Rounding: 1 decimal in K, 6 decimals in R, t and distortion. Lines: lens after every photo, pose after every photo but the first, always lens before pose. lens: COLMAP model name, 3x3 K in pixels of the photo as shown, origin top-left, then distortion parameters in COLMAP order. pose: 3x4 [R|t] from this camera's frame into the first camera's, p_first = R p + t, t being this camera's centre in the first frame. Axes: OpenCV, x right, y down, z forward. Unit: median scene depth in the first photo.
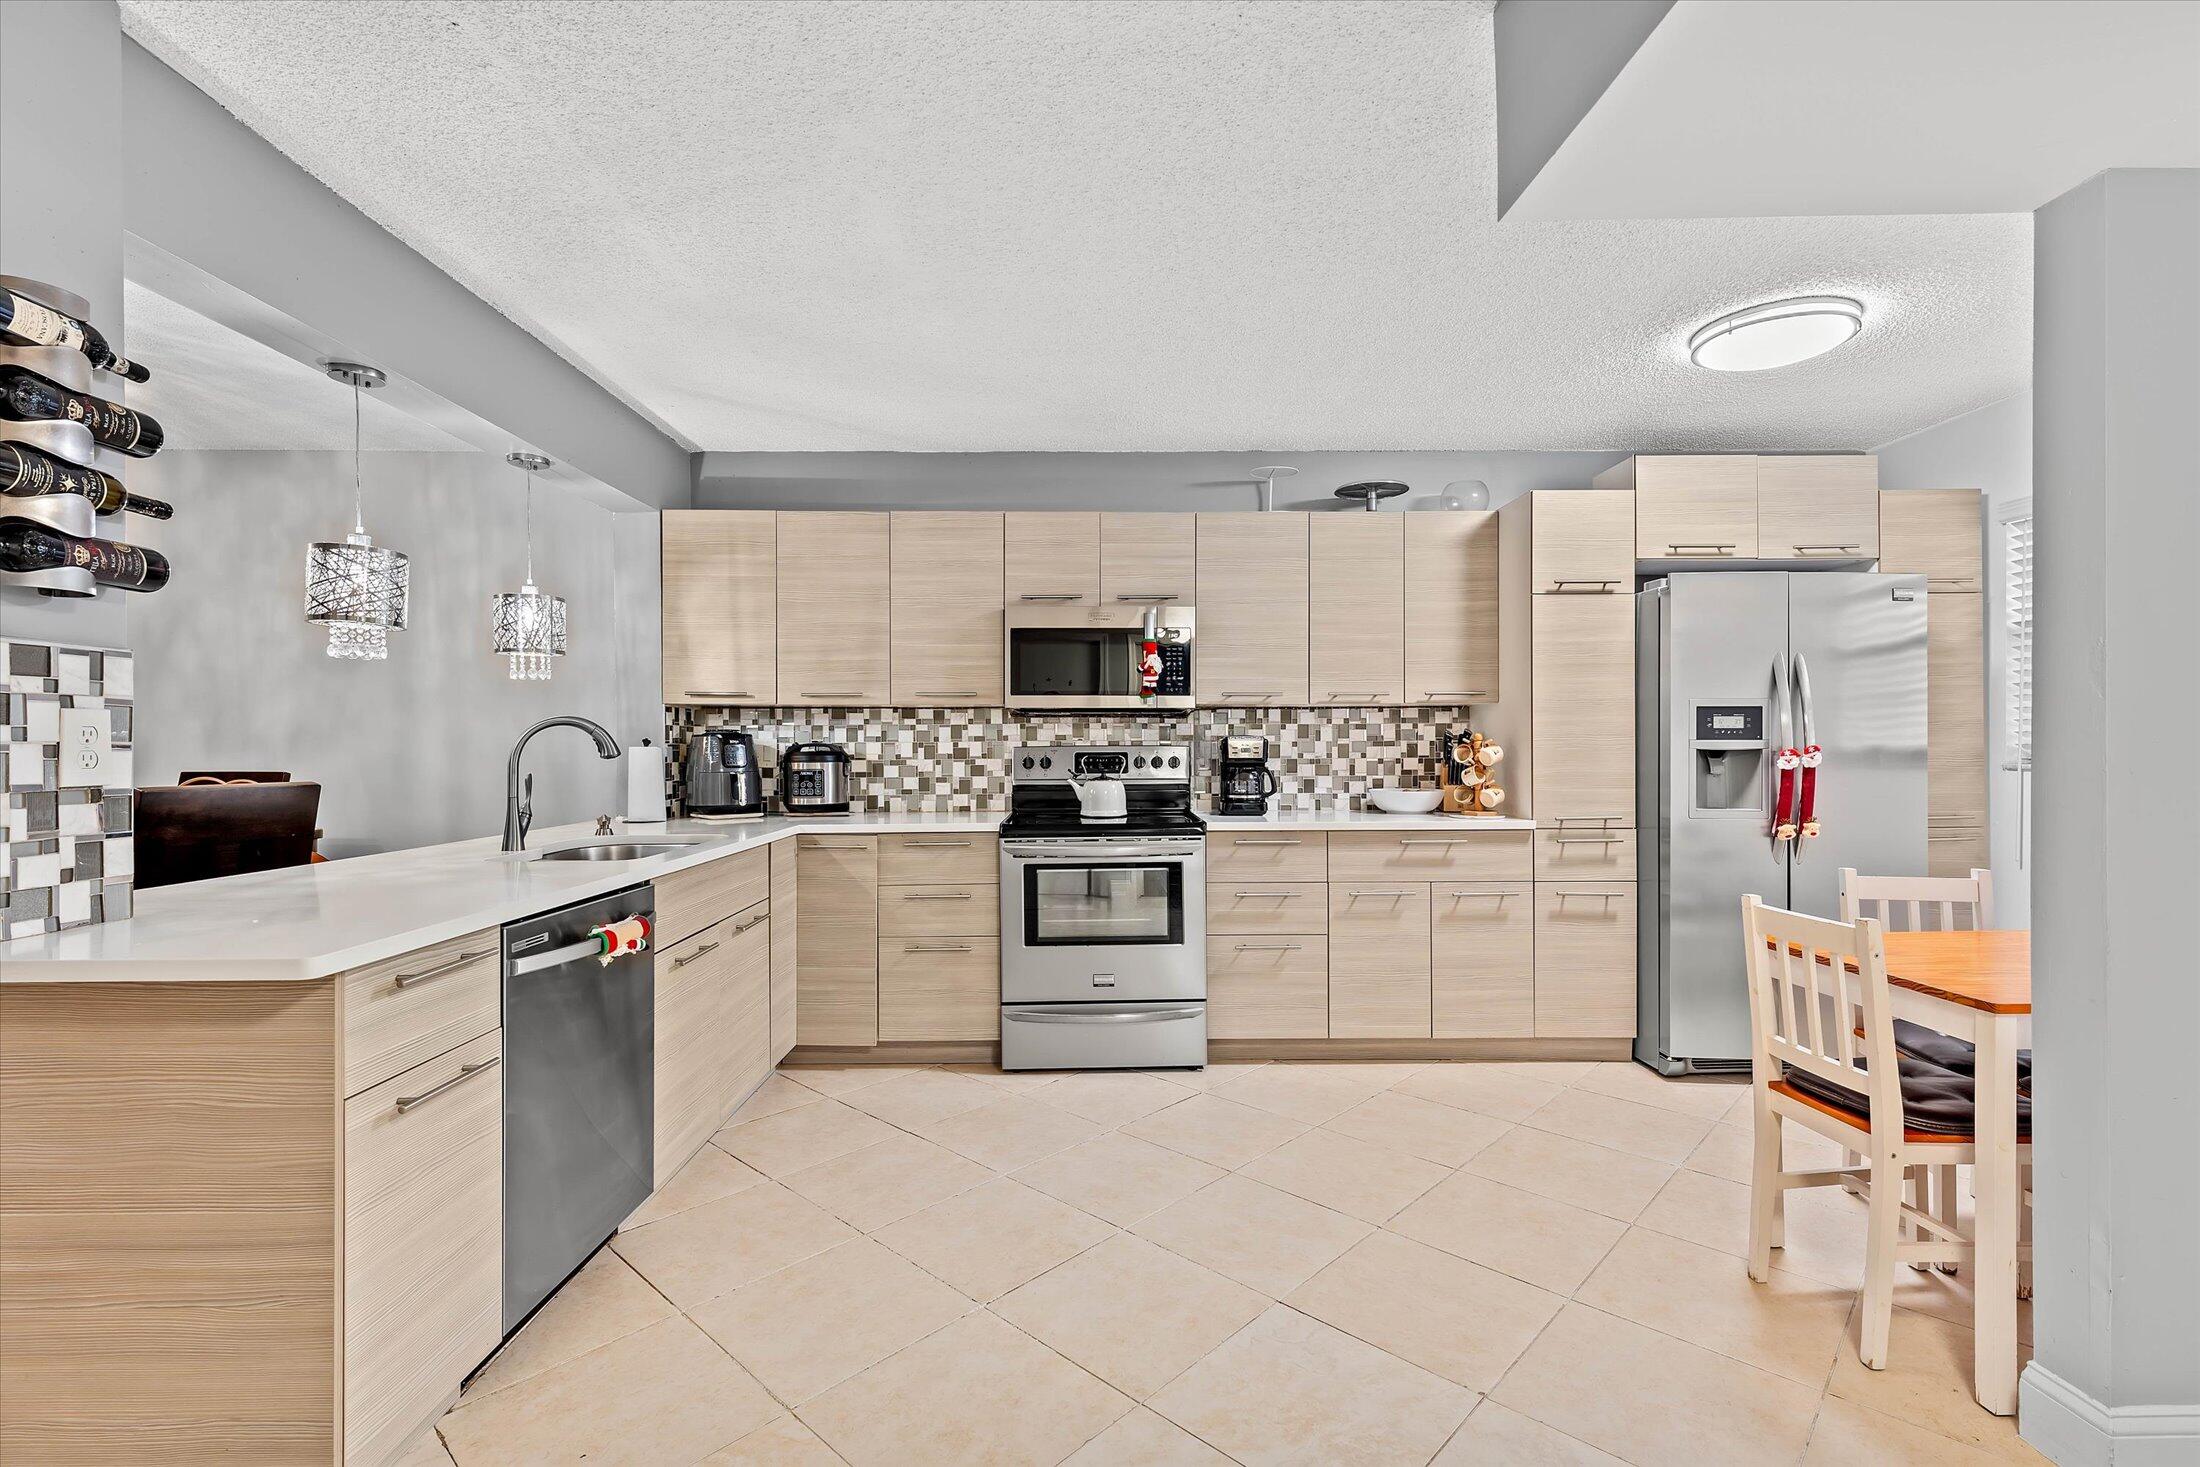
lens RADIAL K [[1009.8, 0, 1093.6], [0, 1009.8, 743.2], [0, 0, 1]] dist [0.007788, -0.000273]
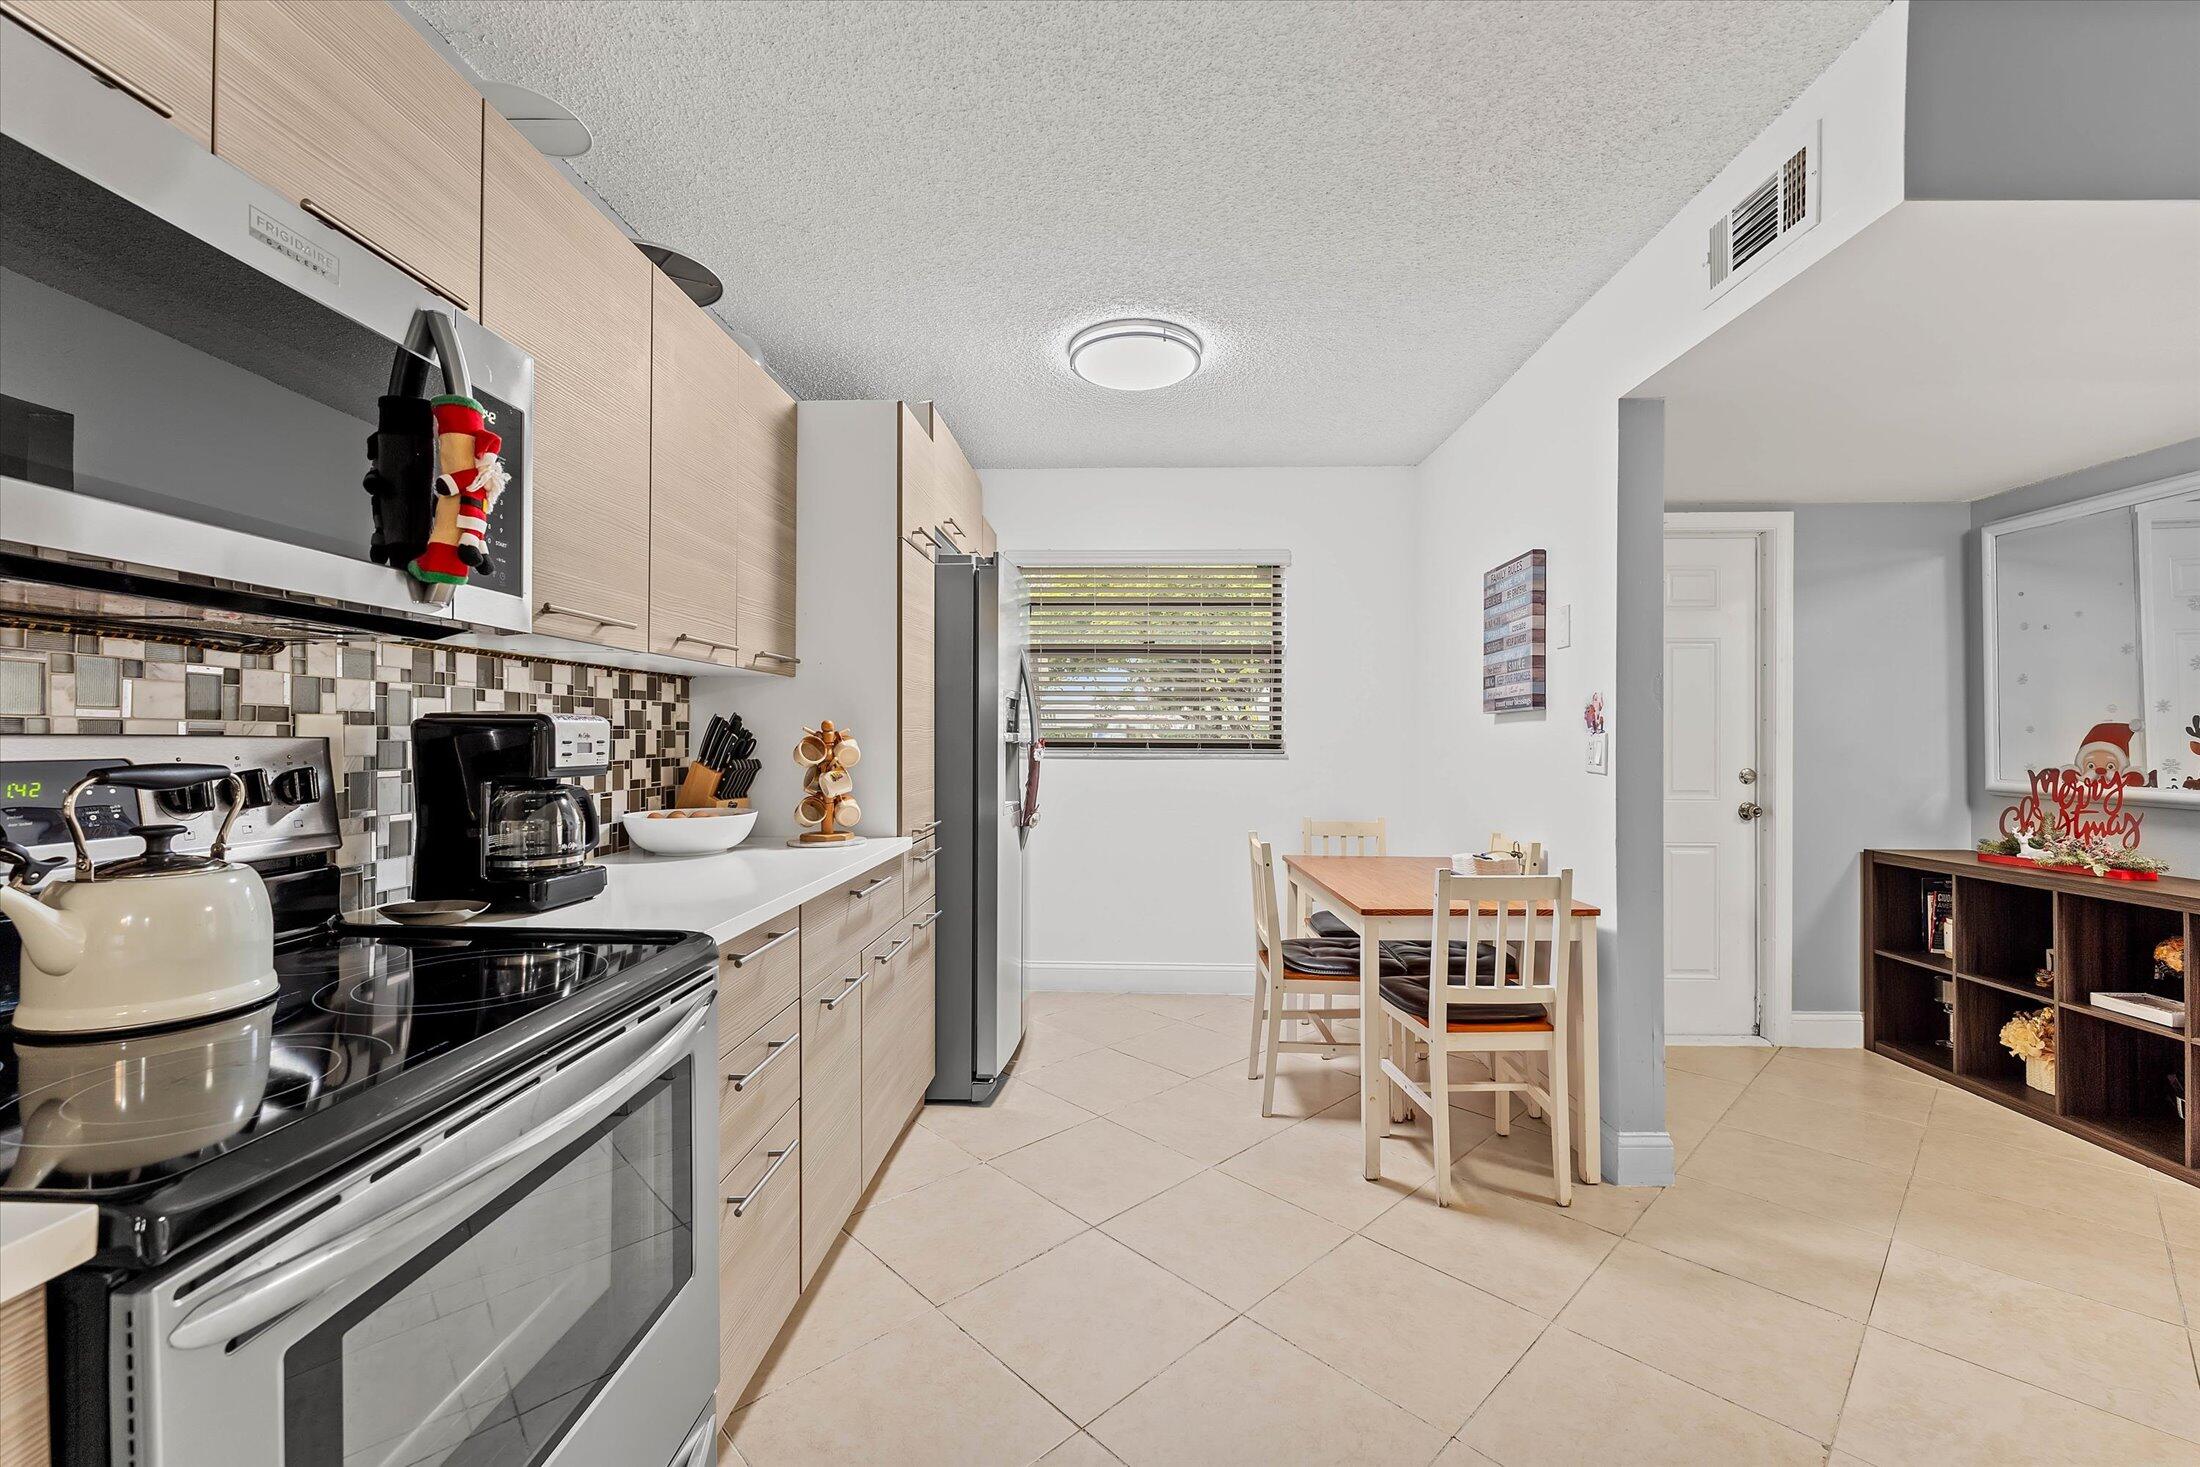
lens RADIAL K [[901.2, 0, 1083.5], [0, 901.2, 733.1], [0, 0, 1]] dist [0.002131, 0.000204]
pose [[0.032155, 0.007370, 0.999456, -0.211843], [-0.002201, 0.999971, -0.007303, 0.002990], [-0.999480, -0.001965, 0.032170, 0.762288]]
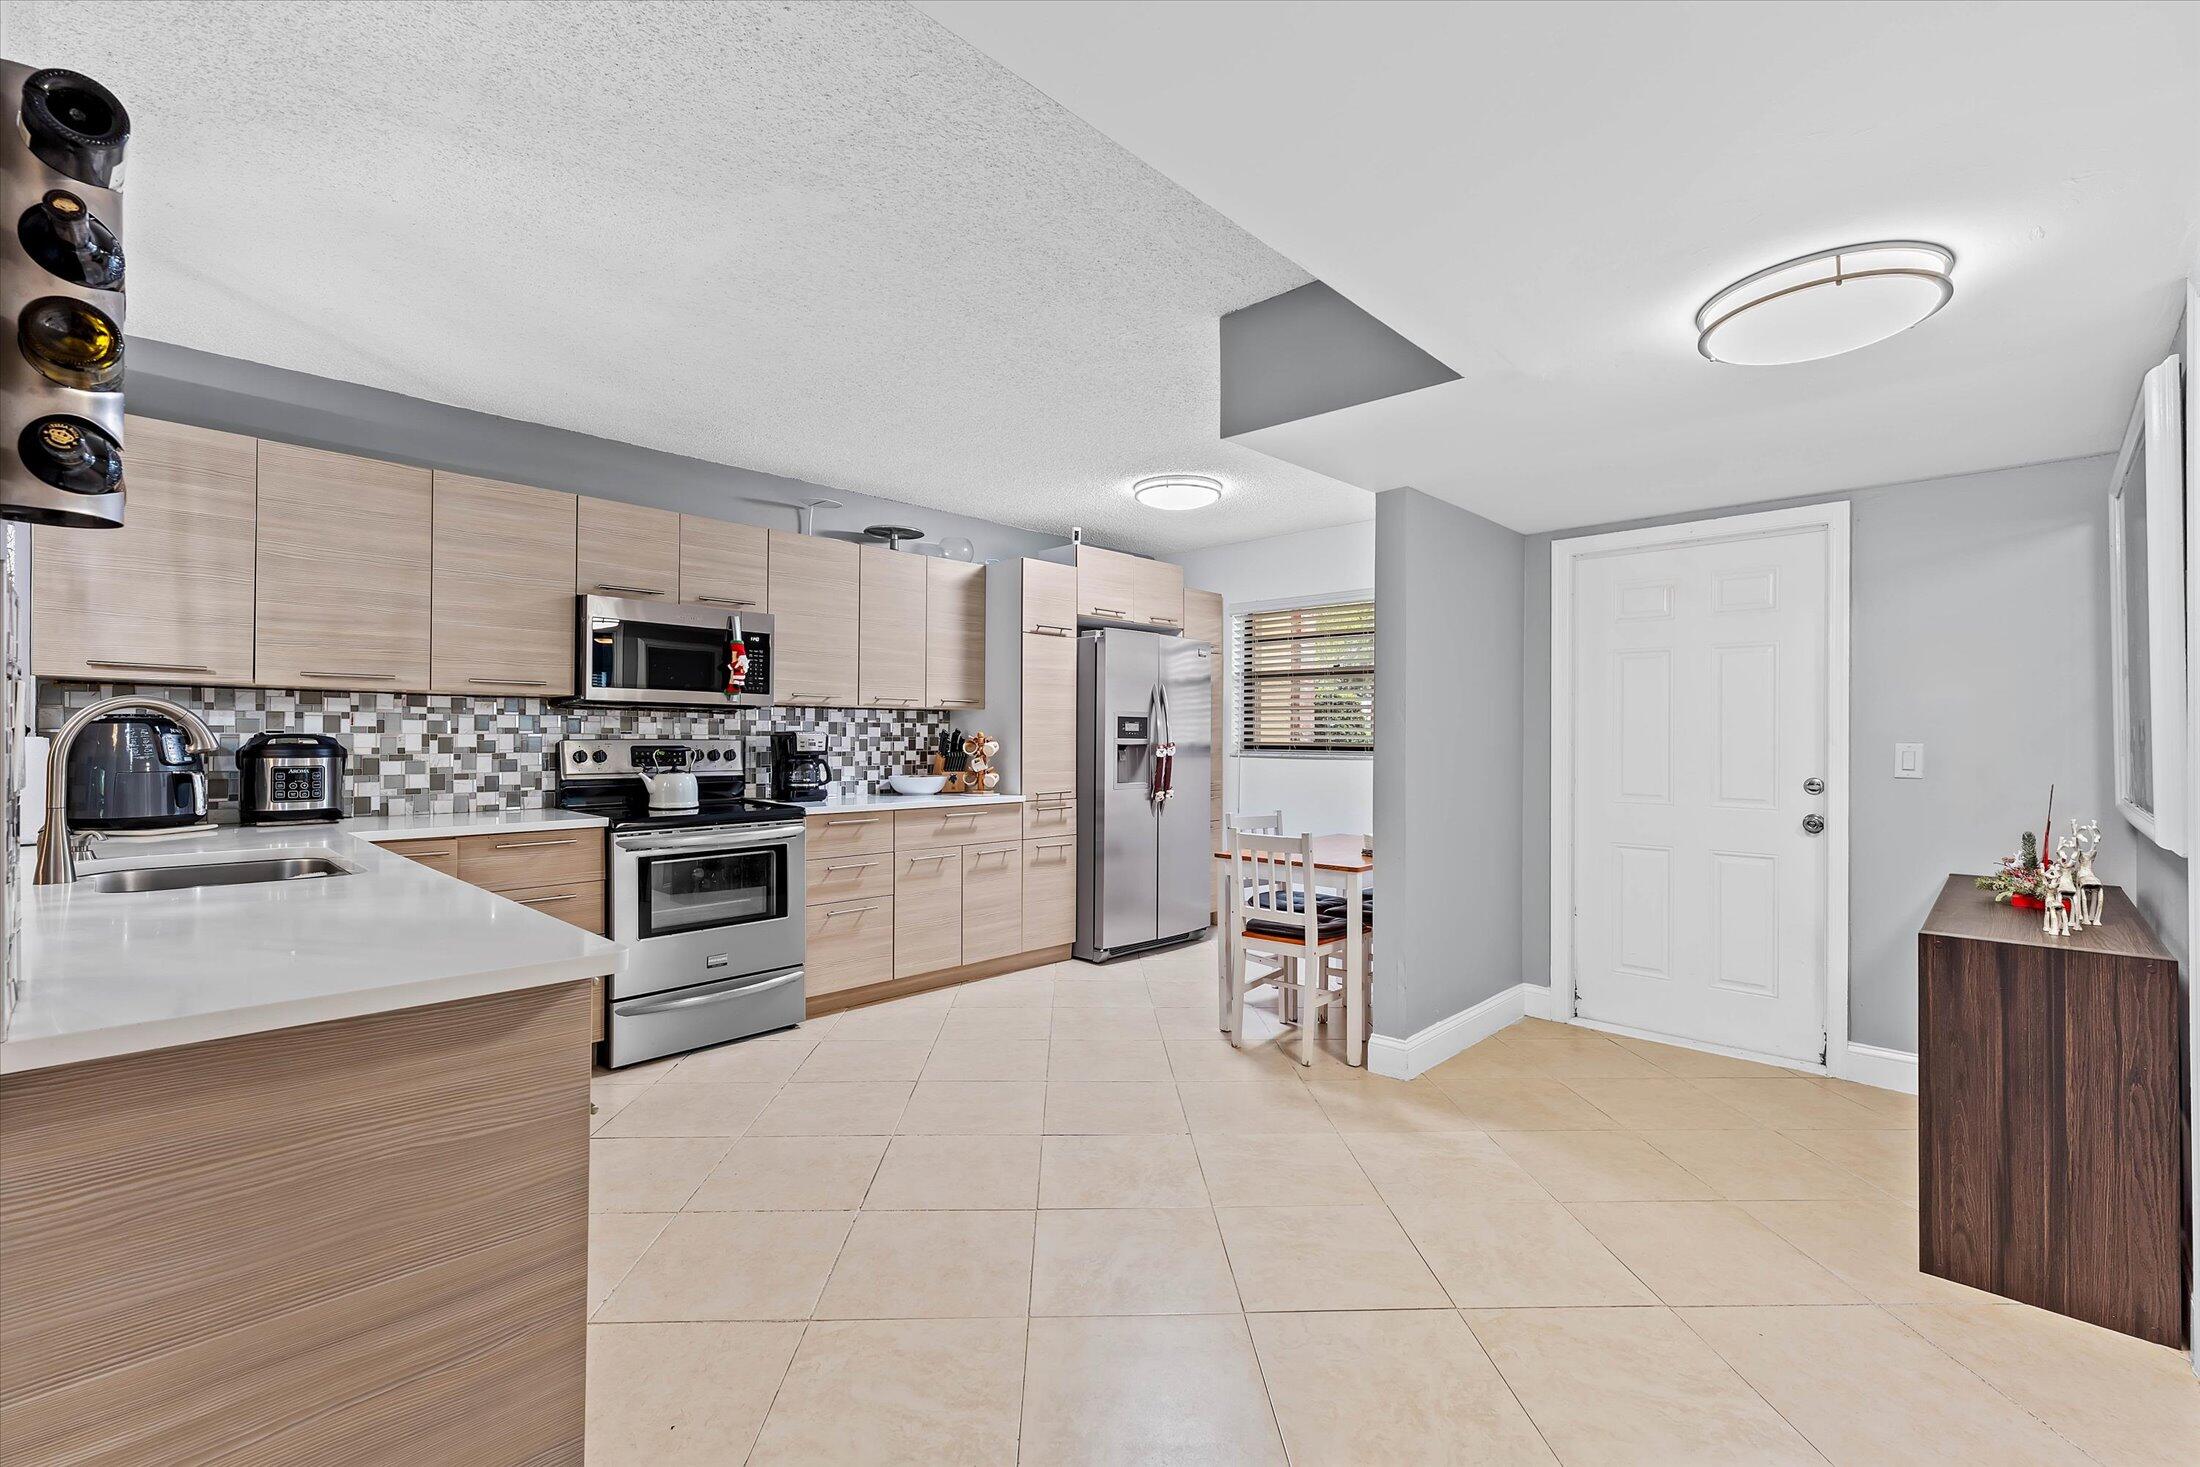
lens RADIAL K [[967.0, 0, 1107.7], [0, 967.0, 730.6], [0, 0, 1]] dist [0.007262, -0.000010]
pose [[0.694085, 0.012946, 0.719776, -0.395544], [-0.007526, 0.999914, -0.010726, 0.000855], [-0.719854, 0.002028, 0.694123, -0.001879]]
